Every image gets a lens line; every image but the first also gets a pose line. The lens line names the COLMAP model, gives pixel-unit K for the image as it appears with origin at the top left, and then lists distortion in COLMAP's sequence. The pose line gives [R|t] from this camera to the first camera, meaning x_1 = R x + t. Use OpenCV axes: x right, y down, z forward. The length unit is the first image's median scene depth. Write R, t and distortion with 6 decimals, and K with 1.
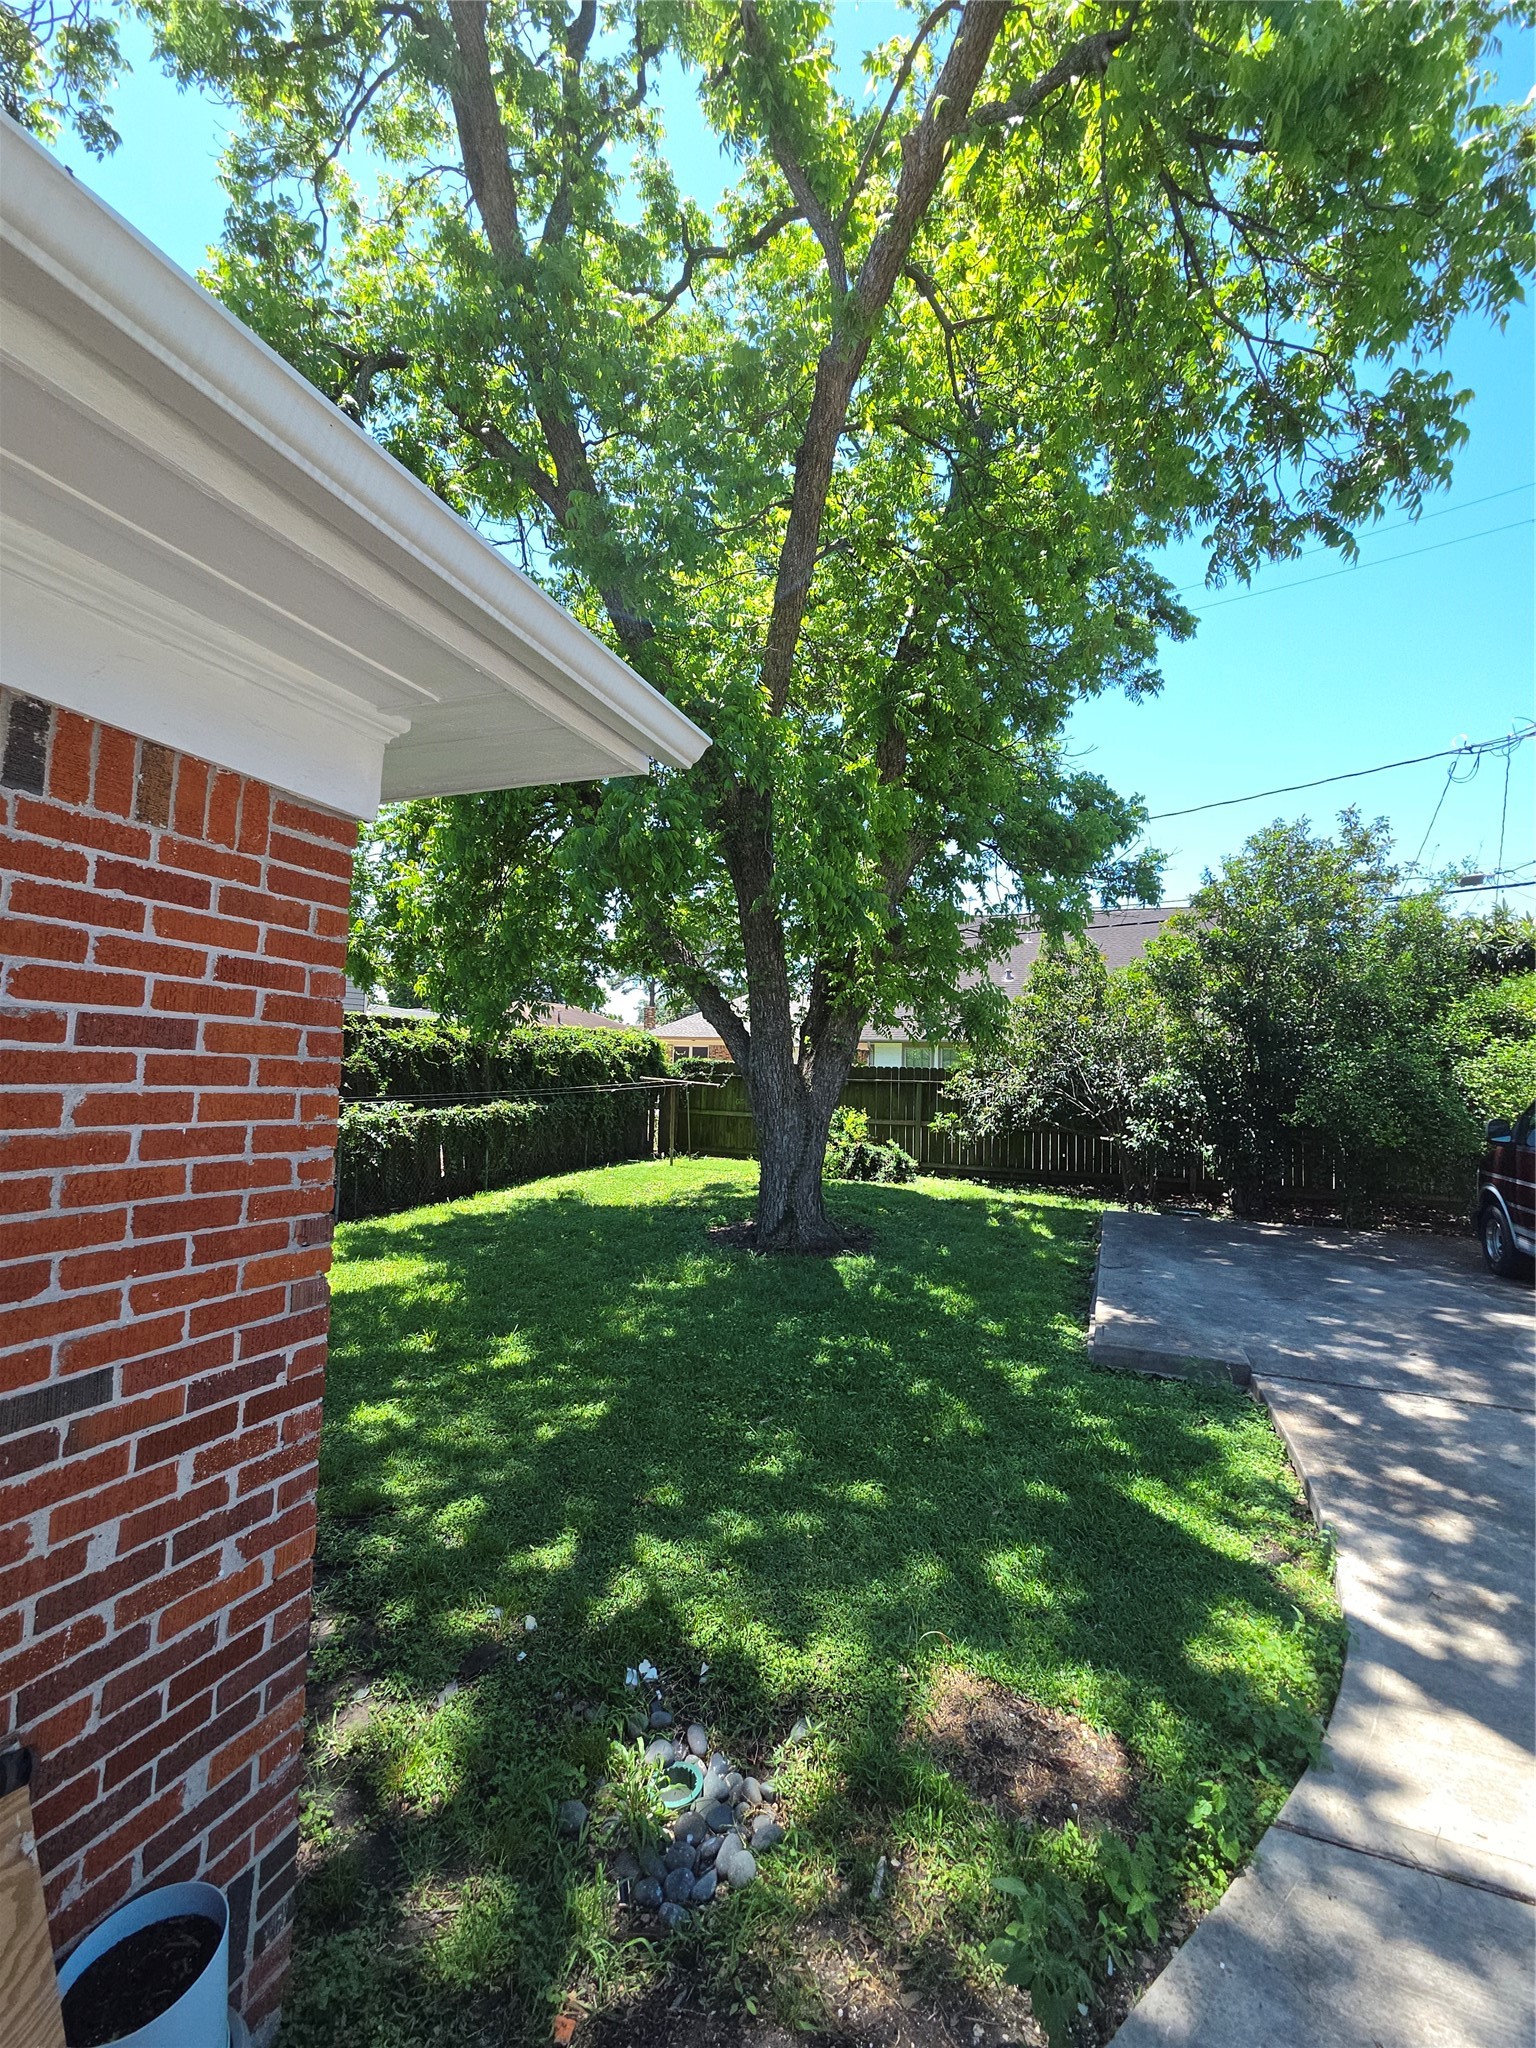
lens RADIAL K [[838.3, 0, 773.3], [0, 838.3, 1017.7], [0, 0, 1]] dist [-0.000827, 0.001724]
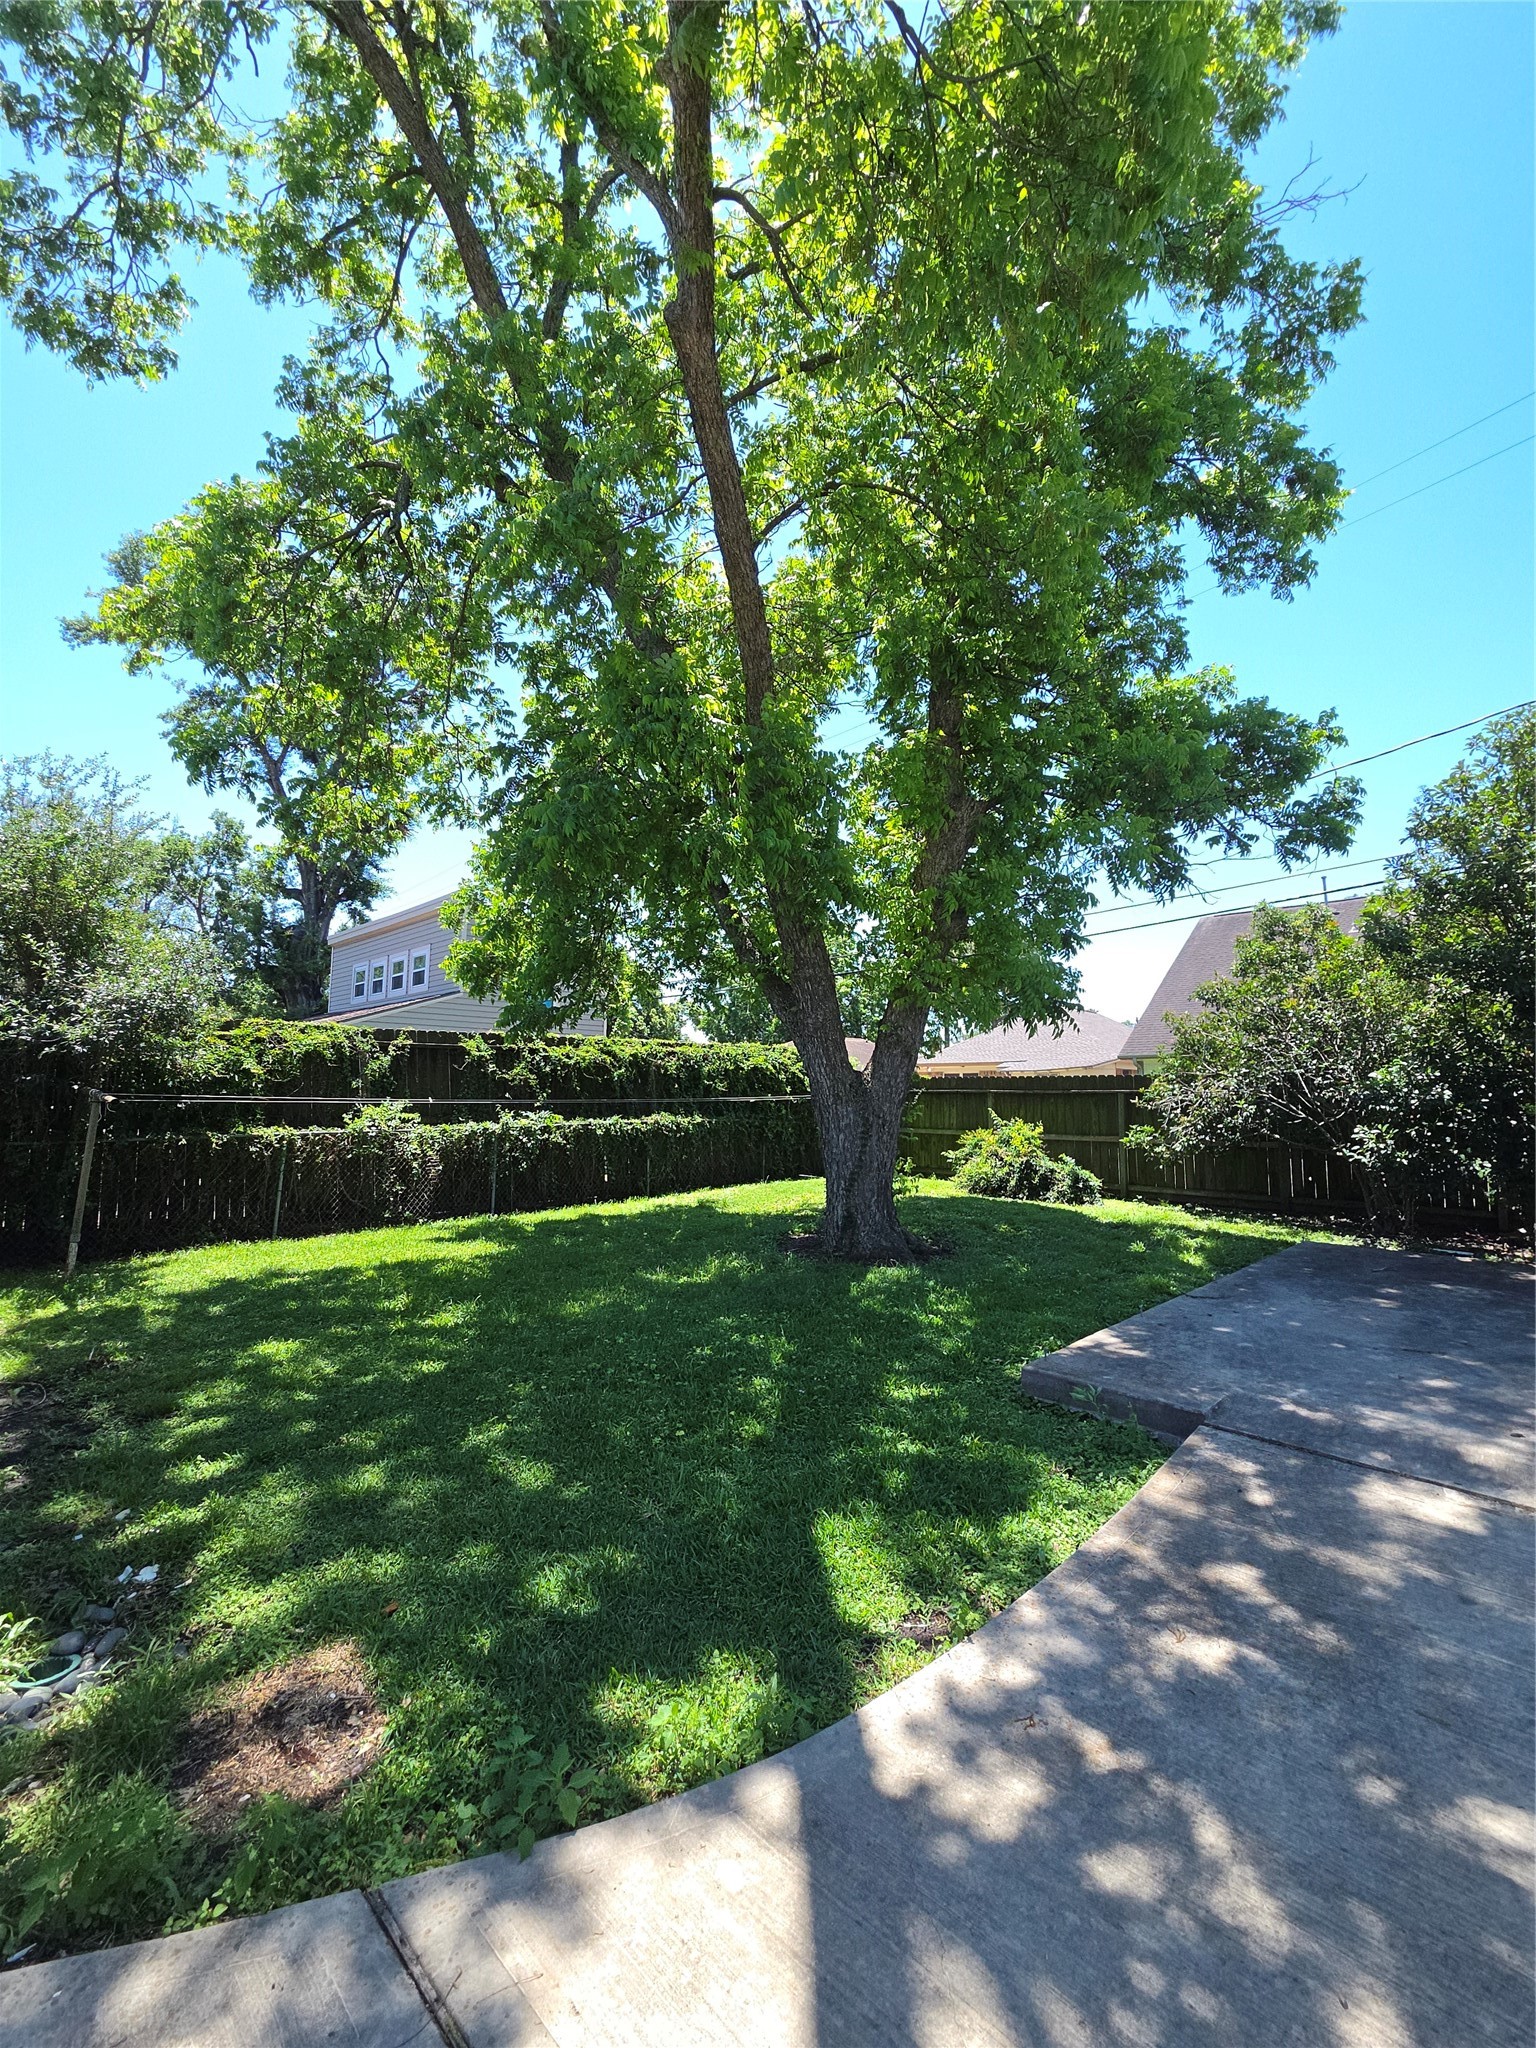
lens RADIAL K [[838.3, 0, 776.1], [0, 838.3, 1016.8], [0, 0, 1]] dist [-0.000827, 0.001724]
pose [[0.923194, -0.054098, -0.380508, 0.300318], [0.037105, 0.997965, -0.051858, 0.052305], [0.382539, 0.033756, 0.923323, 0.097770]]
